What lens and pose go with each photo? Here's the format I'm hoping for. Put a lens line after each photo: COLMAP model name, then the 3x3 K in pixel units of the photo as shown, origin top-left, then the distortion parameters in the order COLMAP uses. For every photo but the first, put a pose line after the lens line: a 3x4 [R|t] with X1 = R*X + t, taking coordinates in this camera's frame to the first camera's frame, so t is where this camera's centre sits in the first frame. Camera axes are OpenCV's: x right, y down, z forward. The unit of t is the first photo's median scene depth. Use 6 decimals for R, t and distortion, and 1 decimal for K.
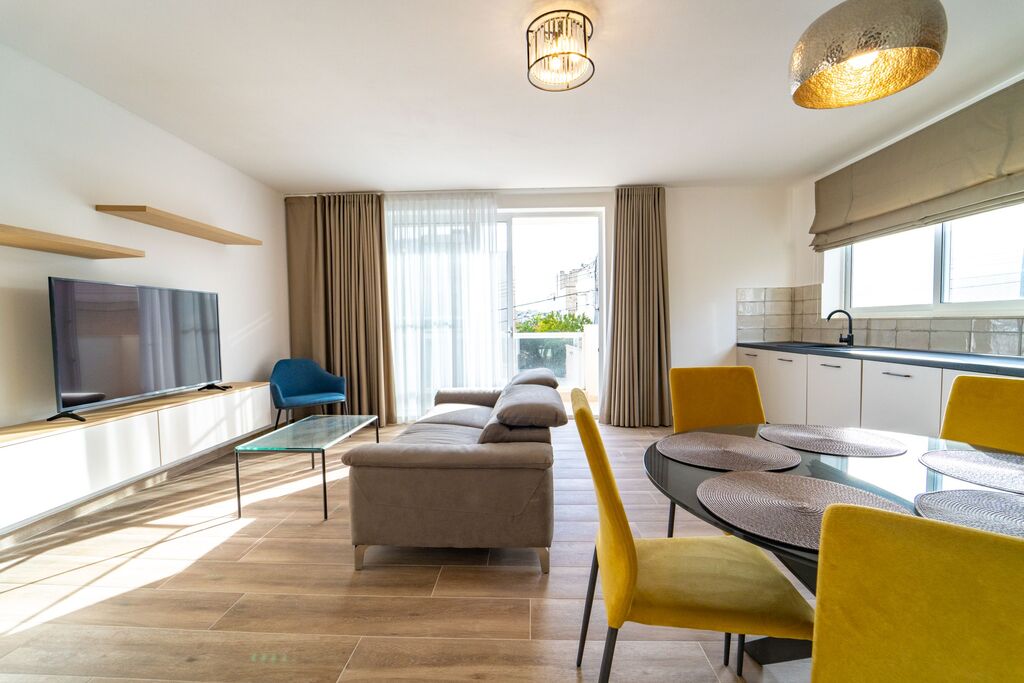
lens RADIAL K [[432.9, 0, 512.0], [0, 432.9, 341.5], [0, 0, 1]] dist [-0.017404, -0.000019]
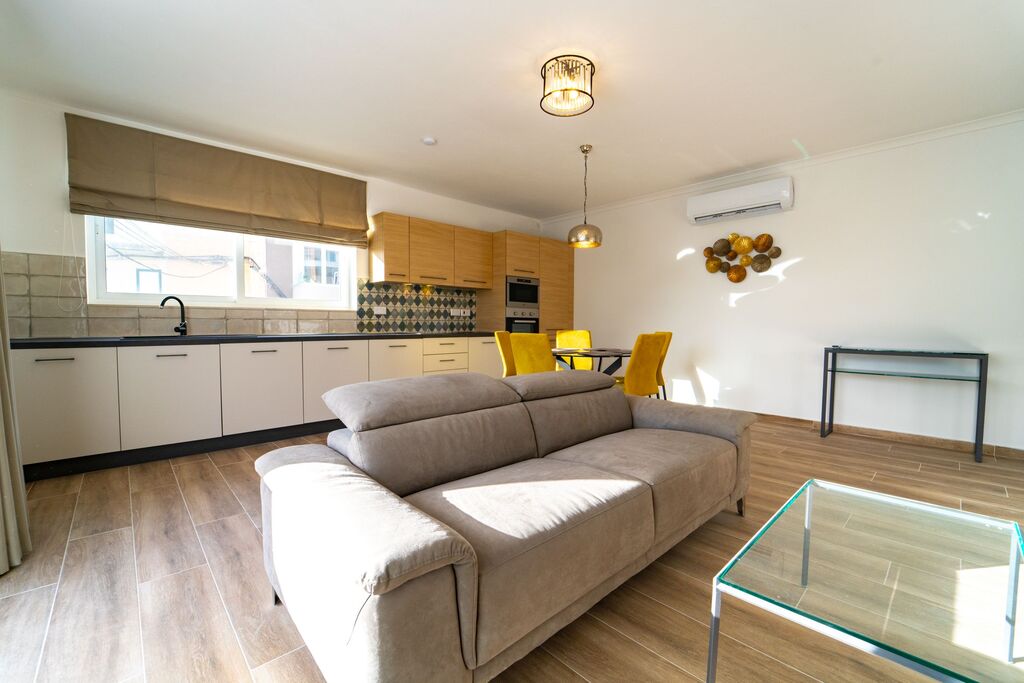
lens RADIAL K [[426.2, 0, 512.0], [0, 426.2, 341.5], [0, 0, 1]] dist [-0.021412, -0.000220]
pose [[-0.716349, -0.018457, 0.697498, -0.316928], [0.034840, 0.997457, 0.062176, -0.007924], [-0.696872, 0.068840, -0.713884, 0.997973]]
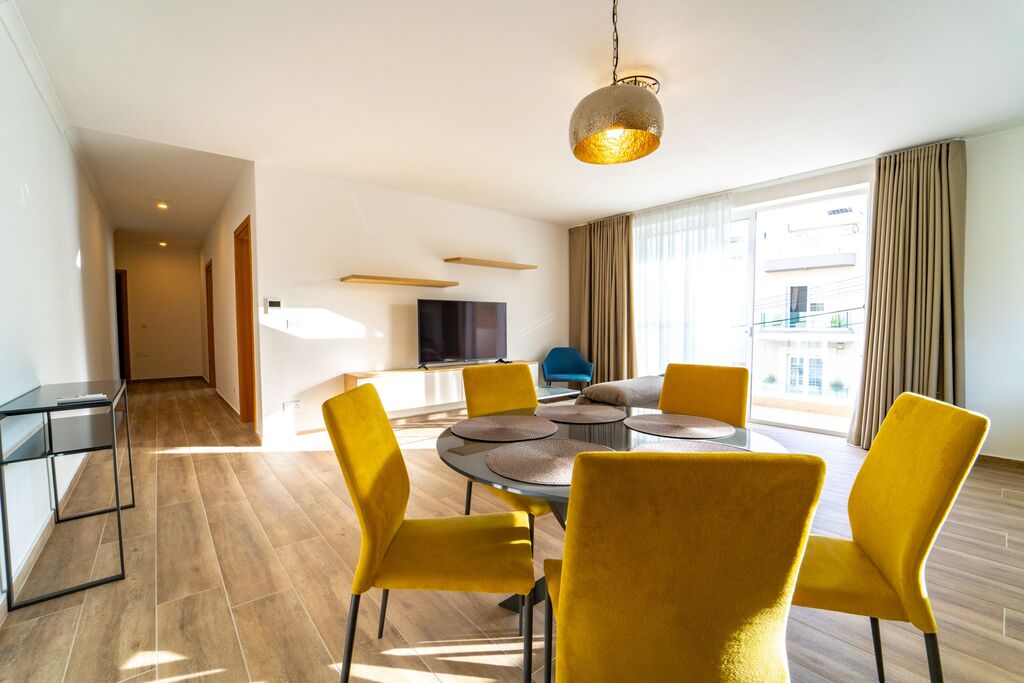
lens RADIAL K [[426.2, 0, 512.0], [0, 426.2, 341.5], [0, 0, 1]] dist [-0.021412, -0.000220]
pose [[0.676049, 0.039169, -0.735815, 0.391052], [-0.036066, 0.999148, 0.020050, -0.000956], [0.735973, 0.012983, 0.676886, -0.037034]]
